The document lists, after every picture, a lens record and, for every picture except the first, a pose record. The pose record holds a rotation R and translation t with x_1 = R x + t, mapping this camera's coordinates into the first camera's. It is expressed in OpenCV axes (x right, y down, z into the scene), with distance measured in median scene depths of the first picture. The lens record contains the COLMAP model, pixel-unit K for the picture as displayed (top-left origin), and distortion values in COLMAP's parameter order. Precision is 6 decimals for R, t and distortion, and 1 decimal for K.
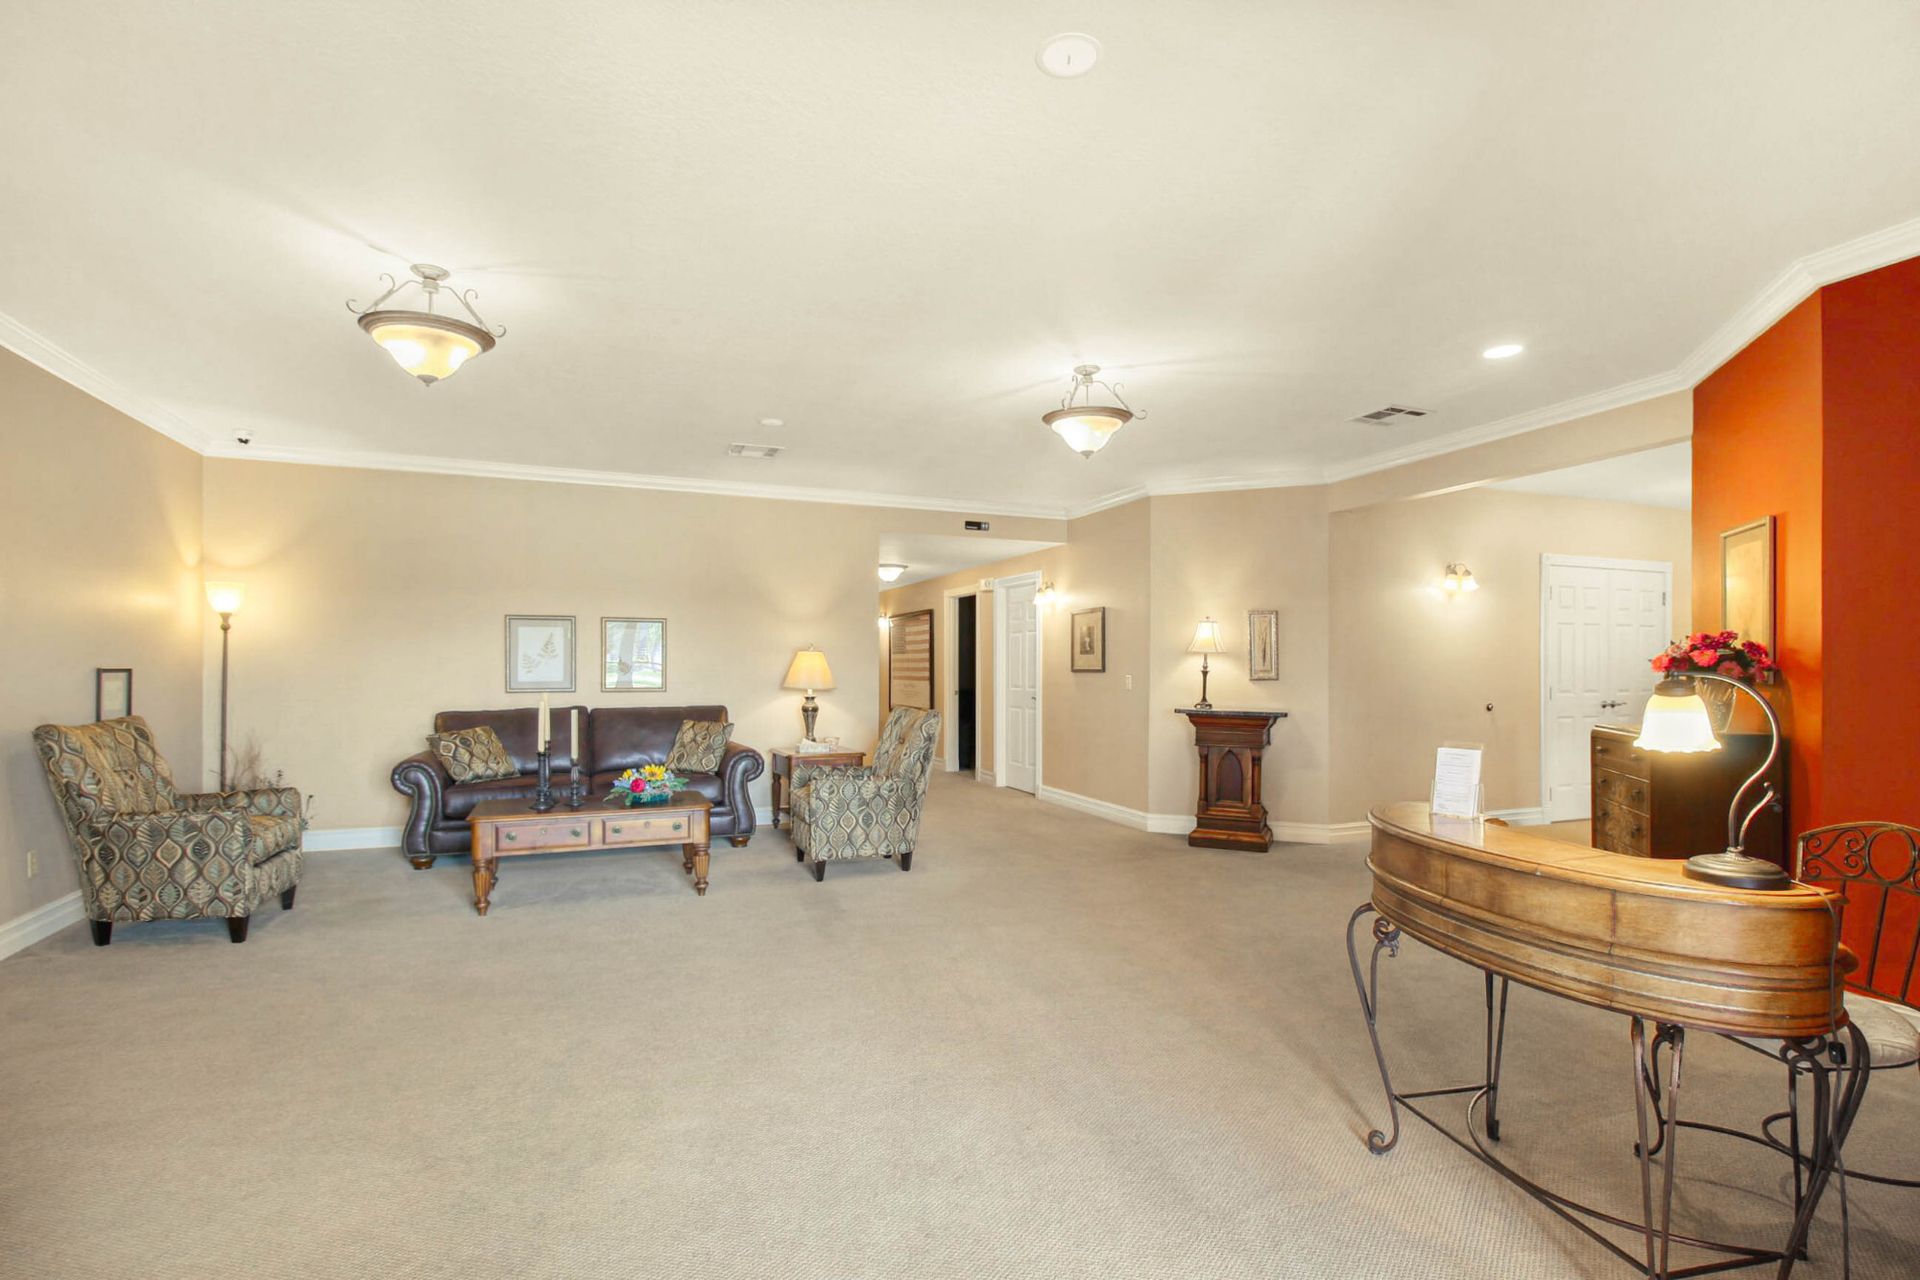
lens RADIAL K [[916.1, 0, 971.6], [0, 916.1, 665.8], [0, 0, 1]] dist [0.001581, -0.016559]
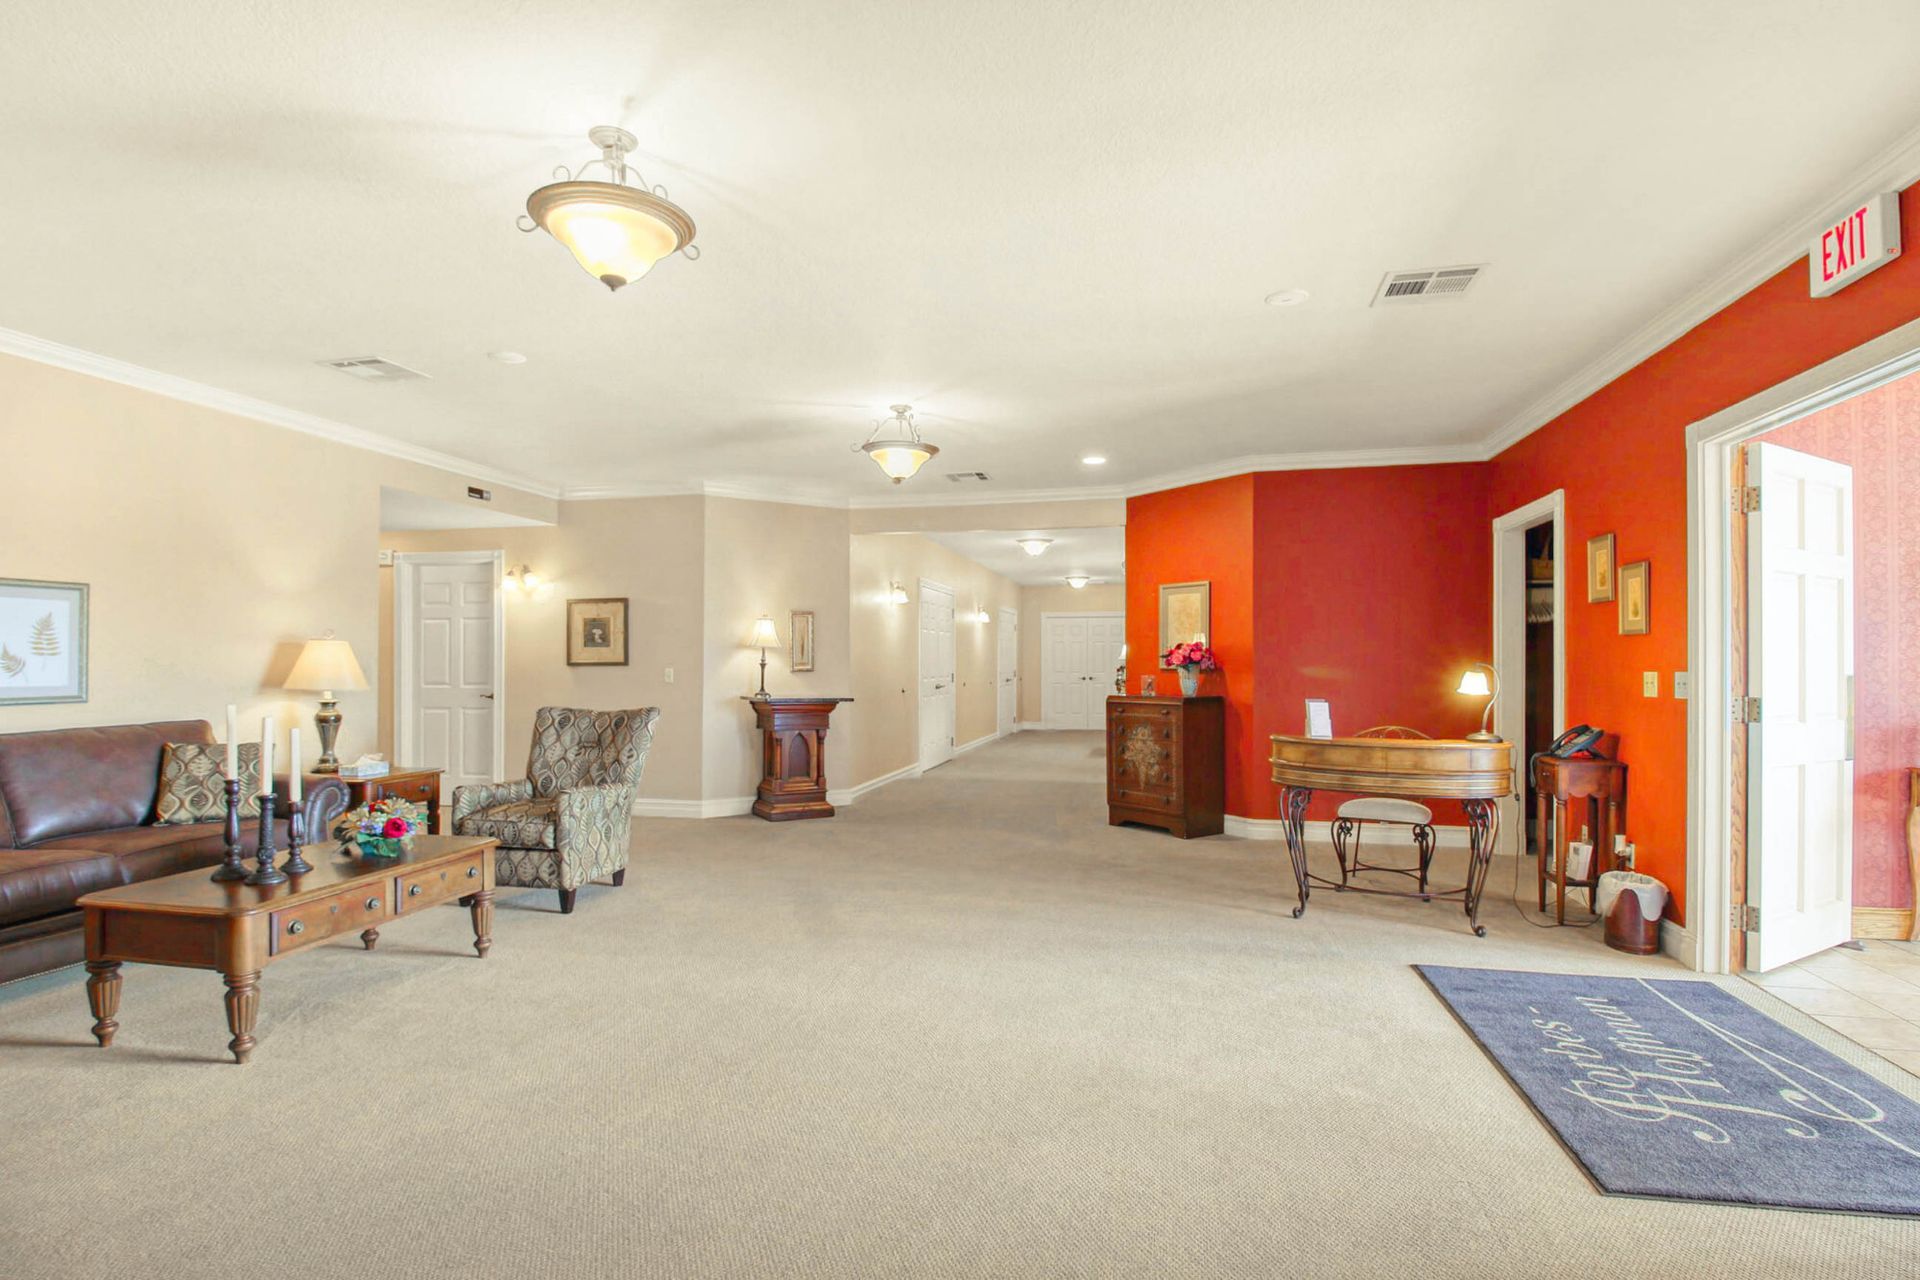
lens RADIAL K [[928.7, 0, 959.1], [0, 928.7, 672.8], [0, 0, 1]] dist [0.034444, -0.019793]
pose [[0.573870, -0.013671, 0.818832, -0.529329], [-0.000593, 0.999853, 0.017110, -0.002875], [-0.818946, -0.010305, 0.573778, 0.161725]]
